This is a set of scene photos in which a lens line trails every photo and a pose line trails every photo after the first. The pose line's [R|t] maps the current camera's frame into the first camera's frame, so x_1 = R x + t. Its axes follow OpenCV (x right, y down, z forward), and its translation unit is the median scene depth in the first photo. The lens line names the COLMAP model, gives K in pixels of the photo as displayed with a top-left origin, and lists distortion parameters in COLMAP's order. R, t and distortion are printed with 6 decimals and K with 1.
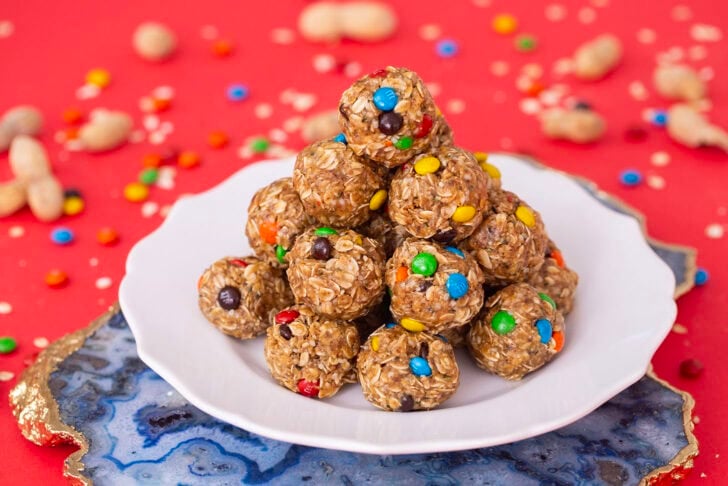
lens RADIAL K [[2889.9, 0, 367.0], [0, 2889.9, 239.8], [0, 0, 1]] dist [-0.073434, 0.000000]
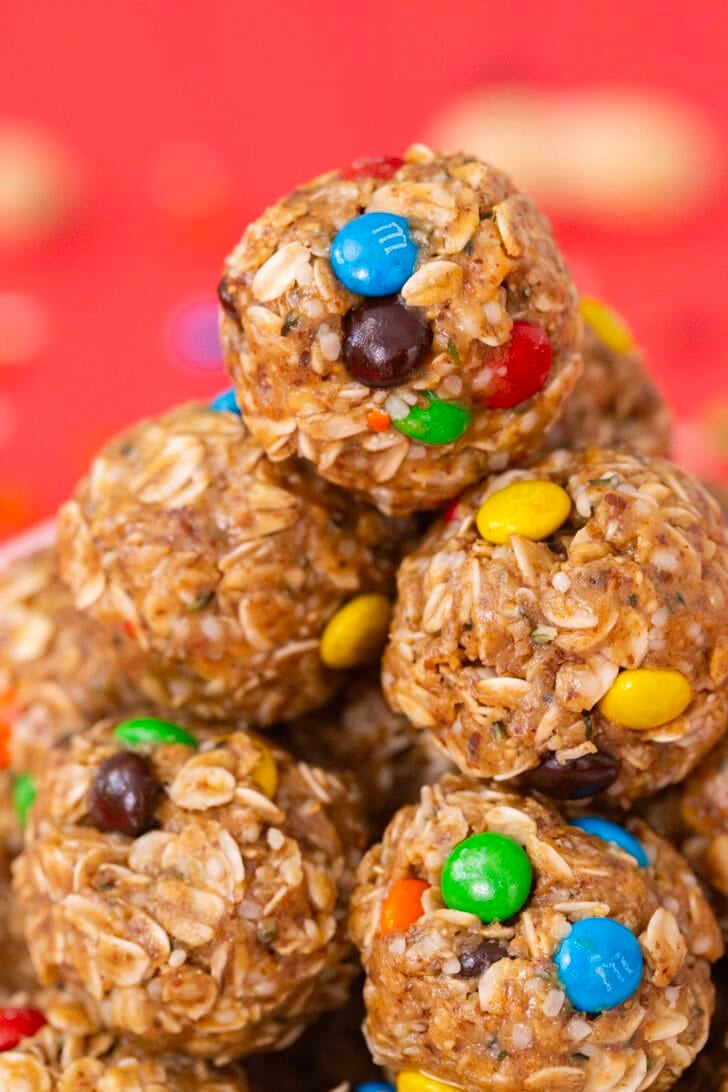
lens RADIAL K [[4334.9, 0, 359.8], [0, 4334.9, 549.5], [0, 0, 1]] dist [-0.073434, 0.000000]
pose [[0.986645, 0.056645, -0.152722, 0.067842], [-0.064769, 0.996709, -0.048752, -0.001378], [0.149458, 0.057992, 0.987066, 0.596211]]
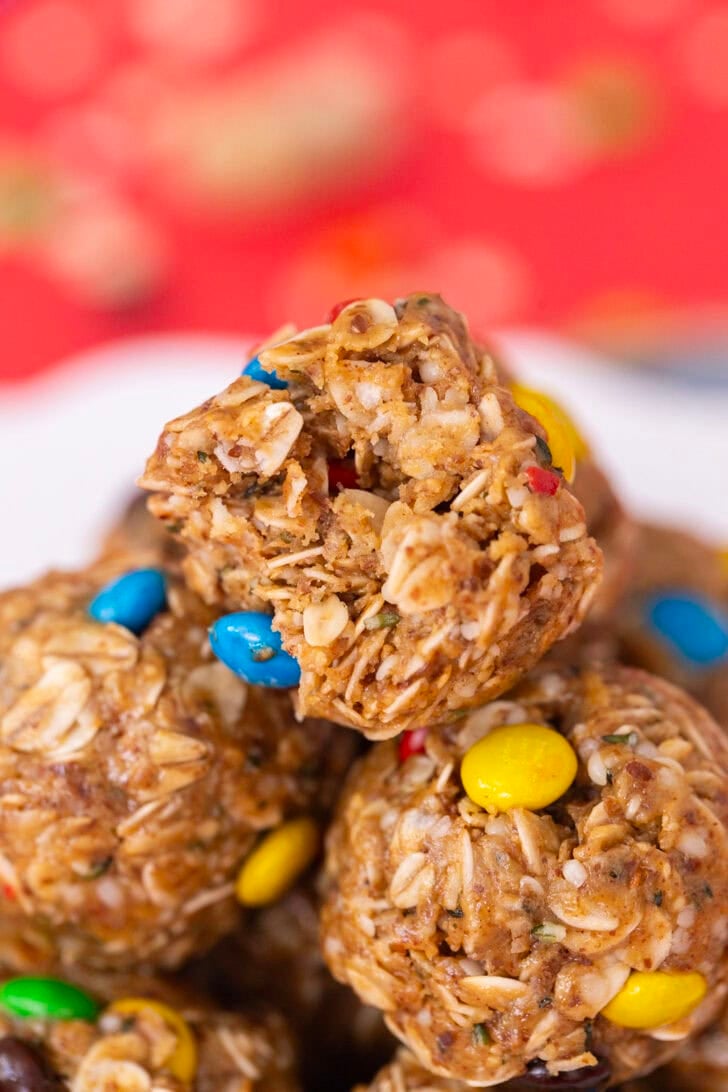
lens RADIAL K [[4334.9, 0, 361.7], [0, 4334.9, 548.8], [0, 0, 1]] dist [-0.073434, 0.000000]
pose [[0.992319, 0.113486, 0.049229, -0.009656], [-0.118328, 0.986835, 0.110247, -0.077854], [-0.036070, -0.115225, 0.992684, 0.667777]]
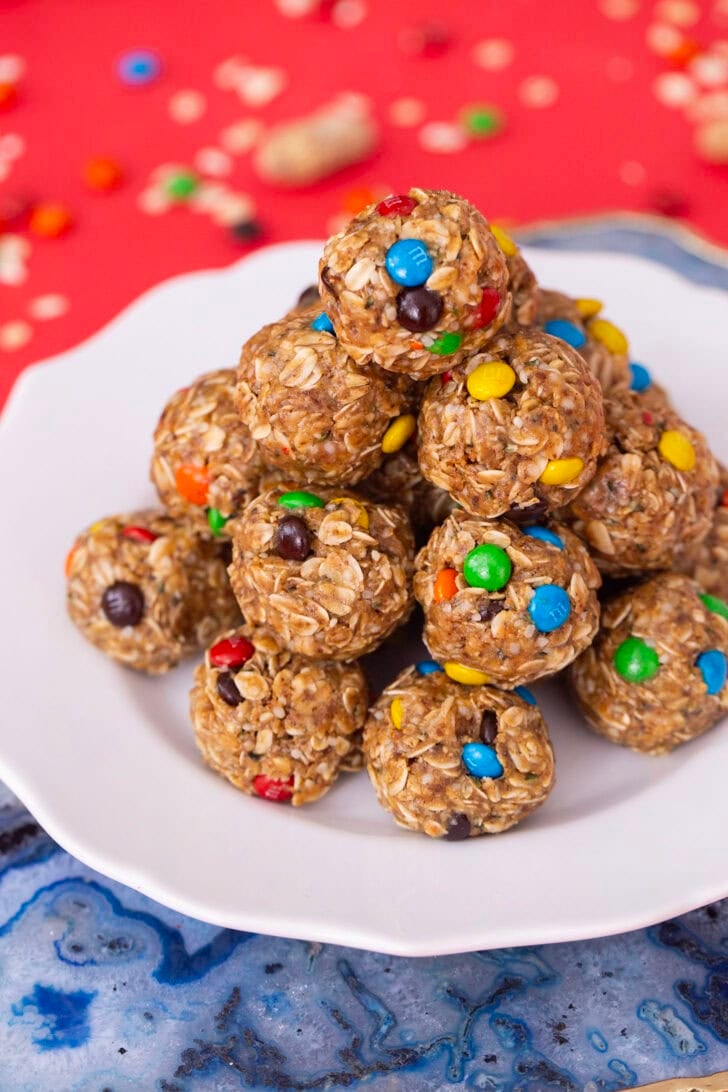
lens RADIAL K [[4334.9, 0, 339.7], [0, 4334.9, 622.3], [0, 0, 1]] dist [-0.073434, 0.000000]
pose [[0.999782, -0.015526, -0.013932, 0.003715], [0.018141, 0.976834, 0.213230, -0.150789], [0.010299, -0.213437, 0.976903, 0.221459]]
